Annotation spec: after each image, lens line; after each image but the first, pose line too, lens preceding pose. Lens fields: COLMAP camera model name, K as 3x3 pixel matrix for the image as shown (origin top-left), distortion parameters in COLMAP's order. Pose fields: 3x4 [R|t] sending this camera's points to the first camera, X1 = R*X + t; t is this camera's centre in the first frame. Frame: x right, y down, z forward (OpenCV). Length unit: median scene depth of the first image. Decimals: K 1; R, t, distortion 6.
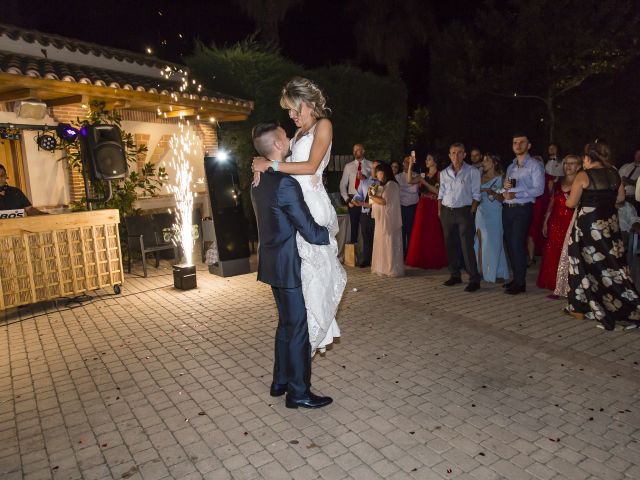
lens RADIAL K [[484.6, 0, 320.0], [0, 484.6, 240.0], [0, 0, 1]] dist [0.006362, 0.003275]
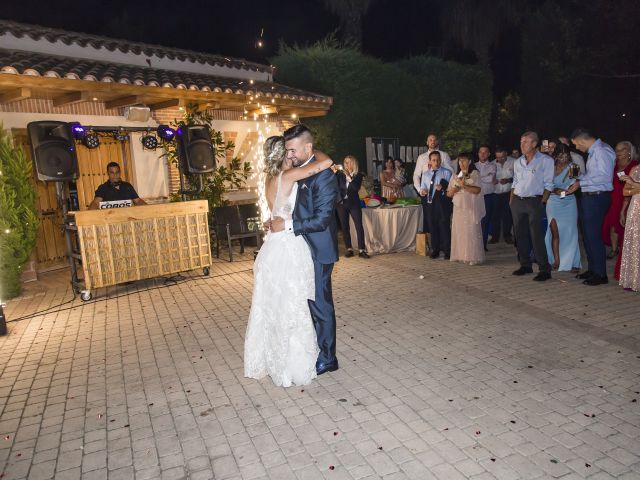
lens RADIAL K [[507.9, 0, 320.0], [0, 507.9, 240.0], [0, 0, 1]] dist [0.015090, 0.010359]
pose [[0.980719, 0.011024, -0.195113, 0.071456], [-0.009707, 0.999923, 0.007705, 0.018043], [0.195183, -0.005662, 0.980750, -0.105479]]
